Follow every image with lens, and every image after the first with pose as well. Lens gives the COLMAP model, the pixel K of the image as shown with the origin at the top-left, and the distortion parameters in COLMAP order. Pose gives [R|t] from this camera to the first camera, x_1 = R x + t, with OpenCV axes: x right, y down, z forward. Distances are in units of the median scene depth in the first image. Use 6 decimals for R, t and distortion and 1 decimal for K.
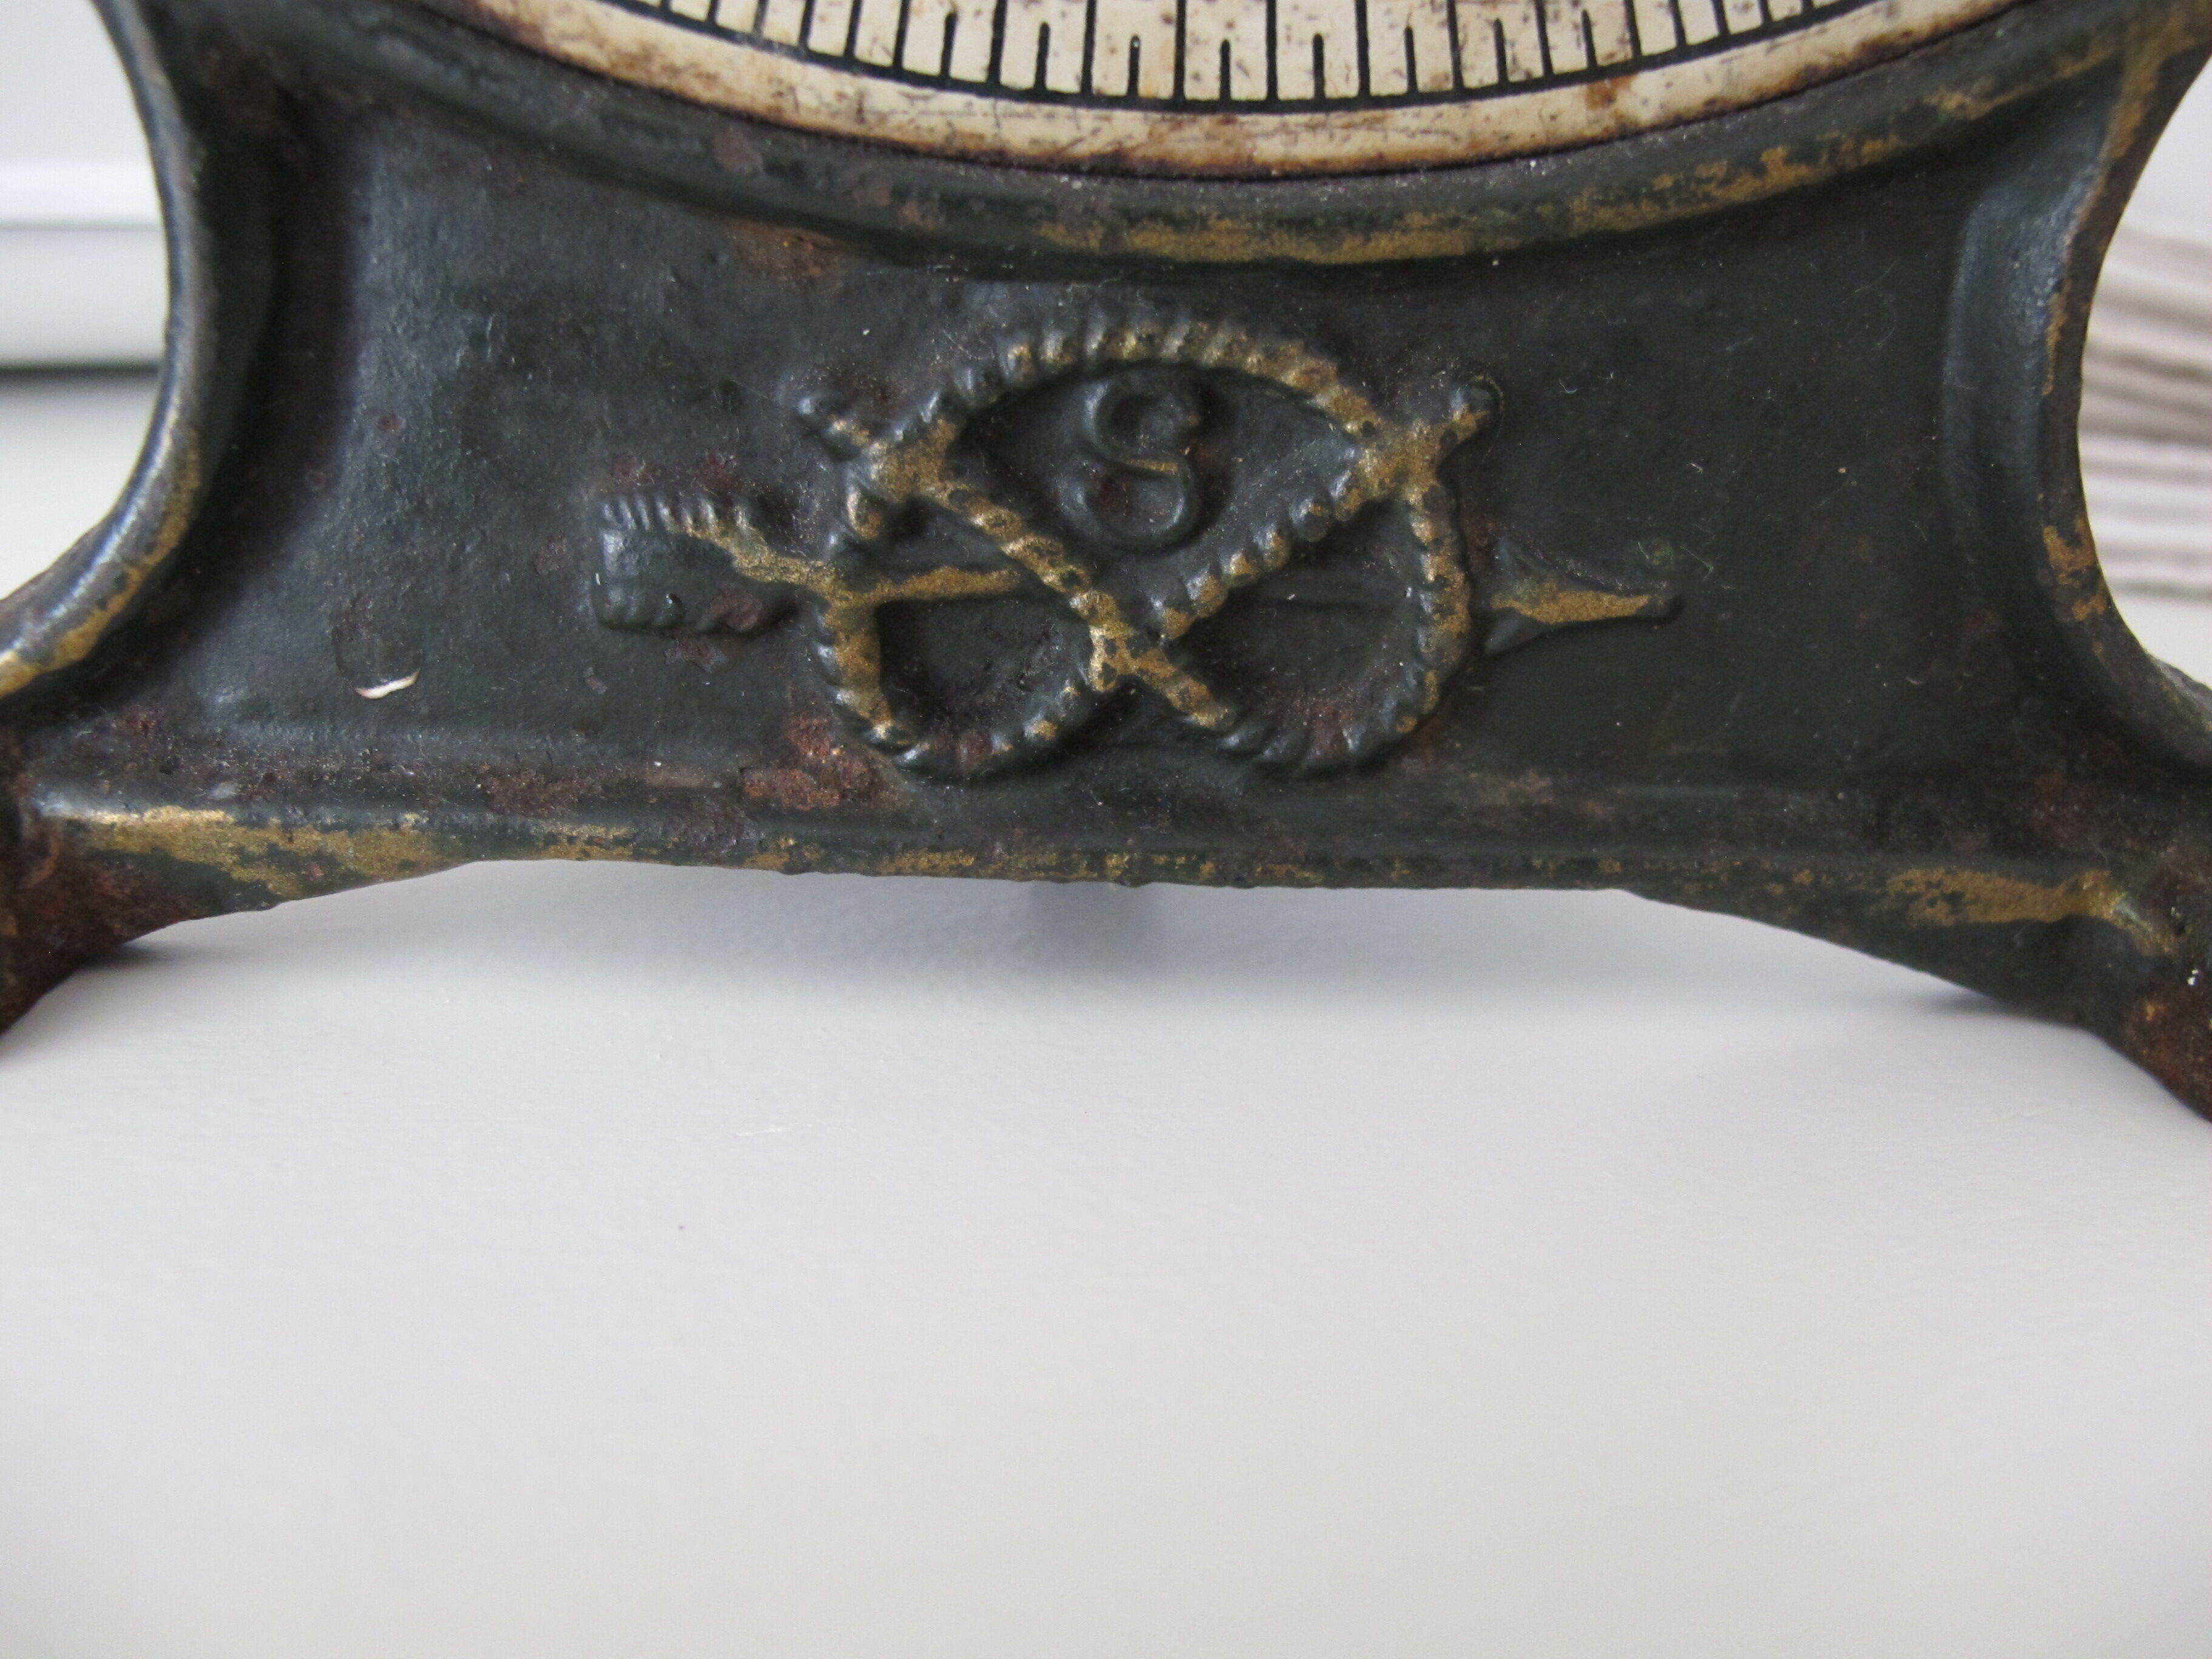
lens RADIAL K [[1810.6, 0, 1106.0], [0, 1810.6, 829.5], [0, 0, 1]] dist [-0.113529, 0.064953]
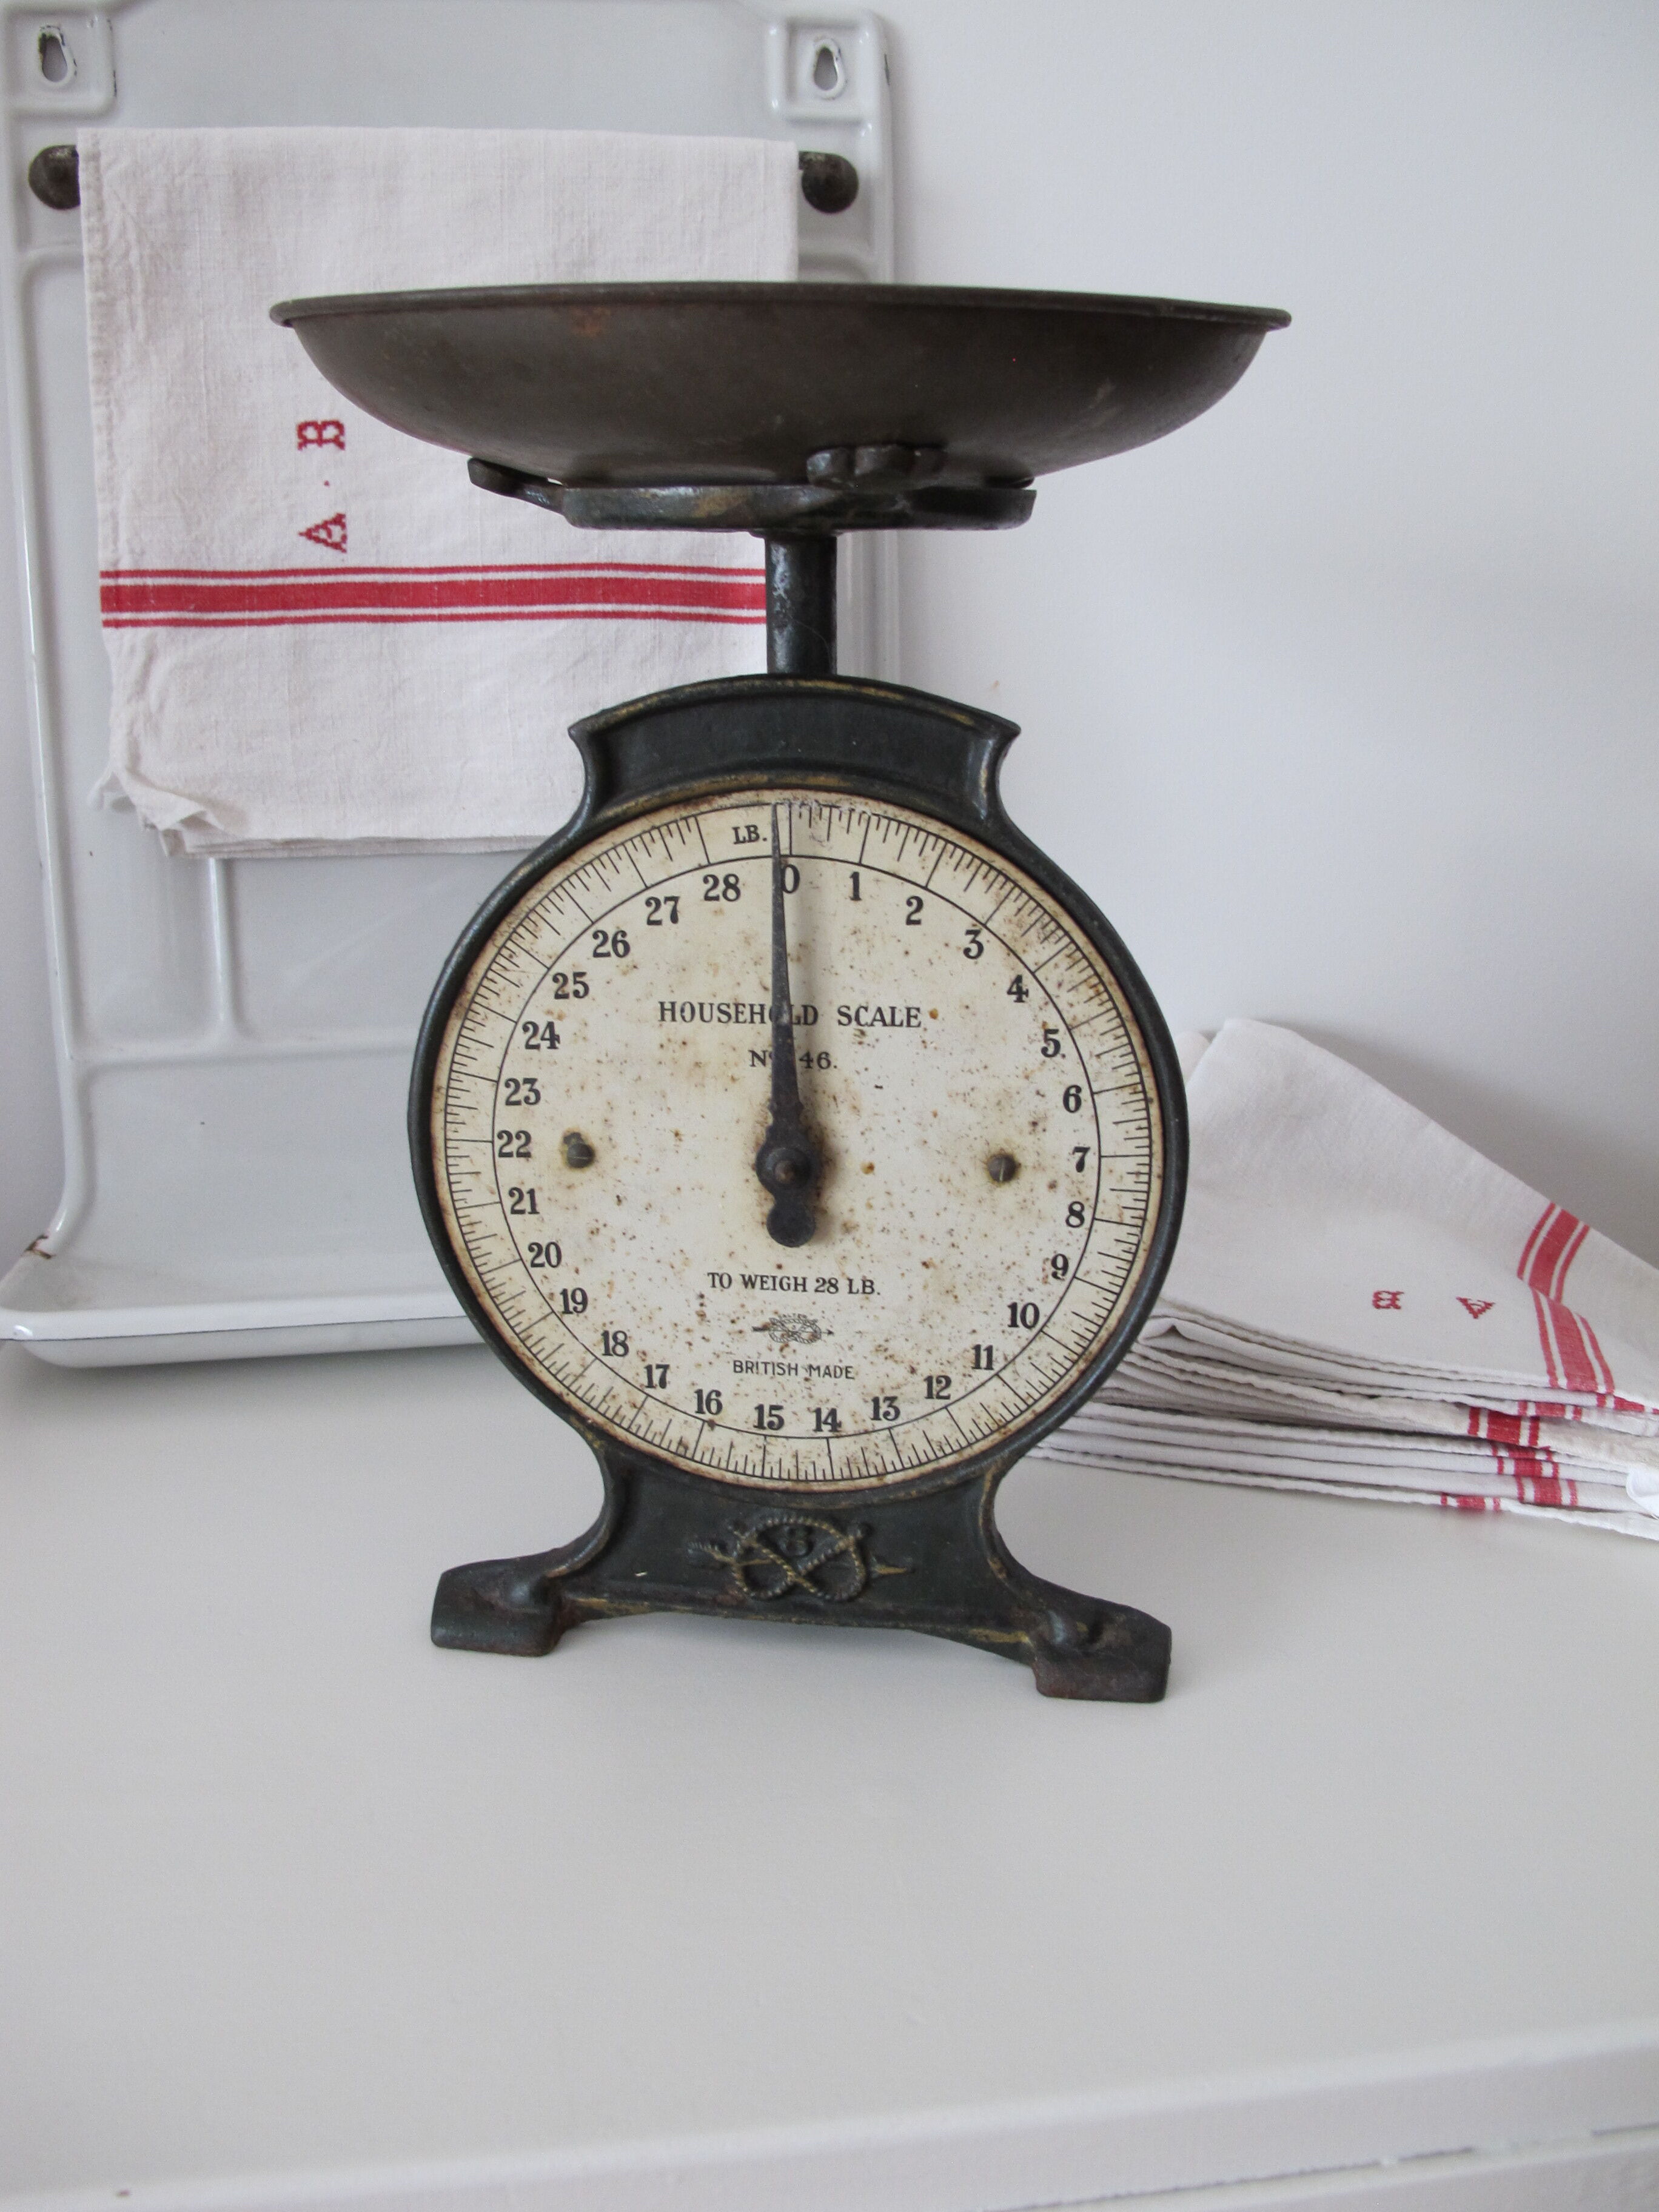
lens RADIAL K [[1810.6, 0, 829.5], [0, 1810.6, 1106.0], [0, 0, 1]] dist [-0.113529, 0.064953]
pose [[0.983733, -0.002376, -0.179620, 0.999843], [-0.023038, 0.989987, -0.139267, -0.702106], [0.178153, 0.141139, 0.973828, -3.948835]]
